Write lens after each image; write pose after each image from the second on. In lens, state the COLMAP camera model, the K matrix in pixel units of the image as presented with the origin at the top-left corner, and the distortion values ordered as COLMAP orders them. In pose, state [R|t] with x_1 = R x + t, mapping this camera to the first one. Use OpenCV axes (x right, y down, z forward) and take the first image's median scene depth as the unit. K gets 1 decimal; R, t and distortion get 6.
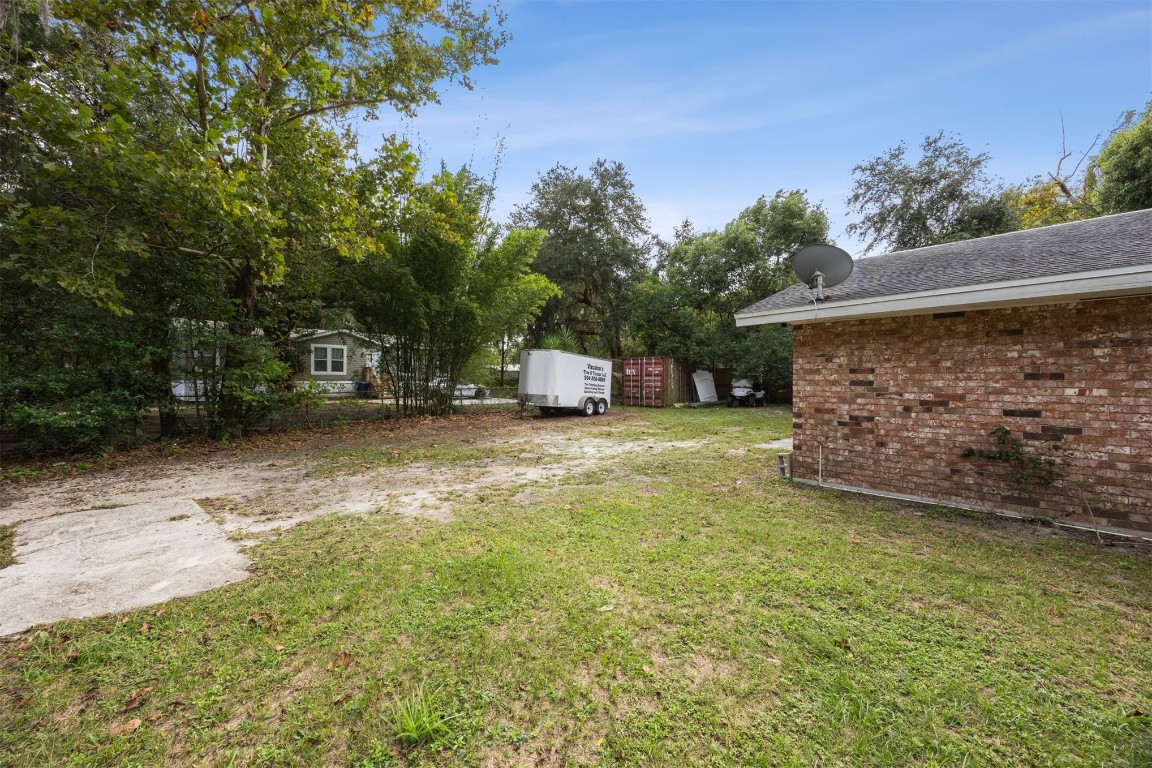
lens RADIAL K [[436.7, 0, 578.5], [0, 436.7, 381.0], [0, 0, 1]] dist [-0.002948, -0.000048]
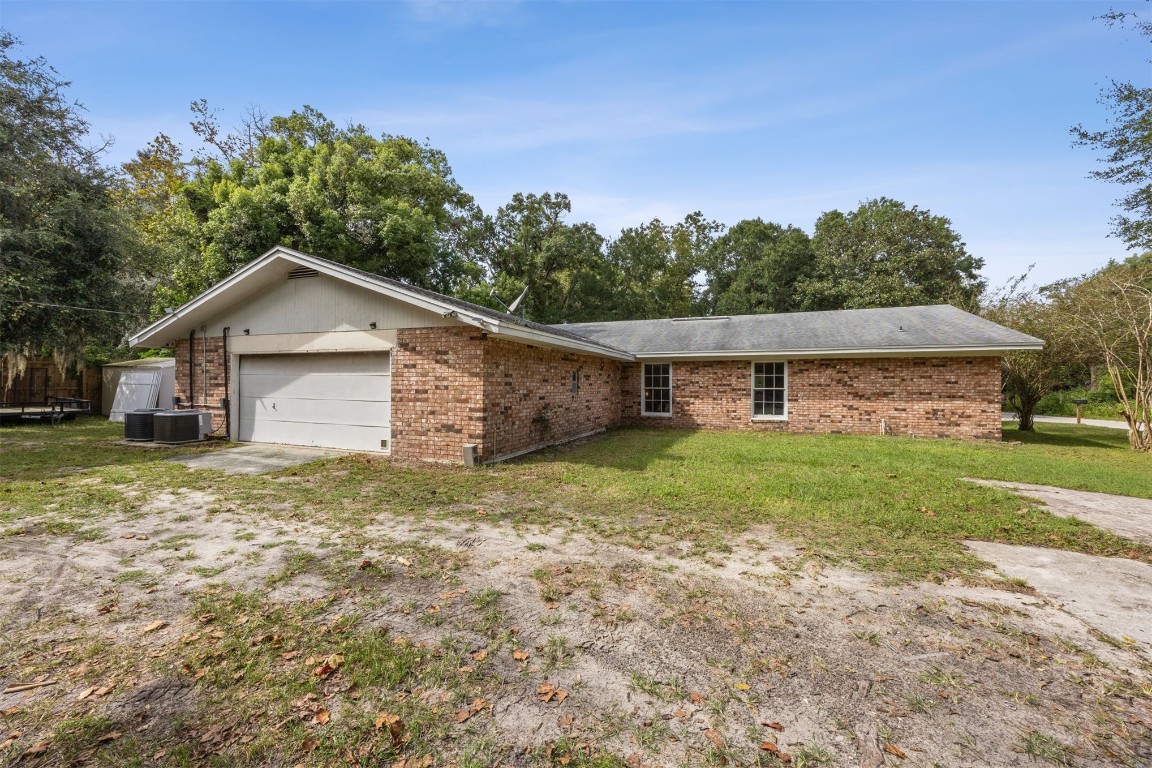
lens RADIAL K [[436.7, 0, 578.5], [0, 436.7, 381.0], [0, 0, 1]] dist [-0.002948, -0.000048]
pose [[-0.428266, 0.003053, 0.903648, -1.055444], [-0.011899, 0.999889, -0.009017, 0.007075], [-0.903575, -0.014614, -0.428182, 1.886789]]
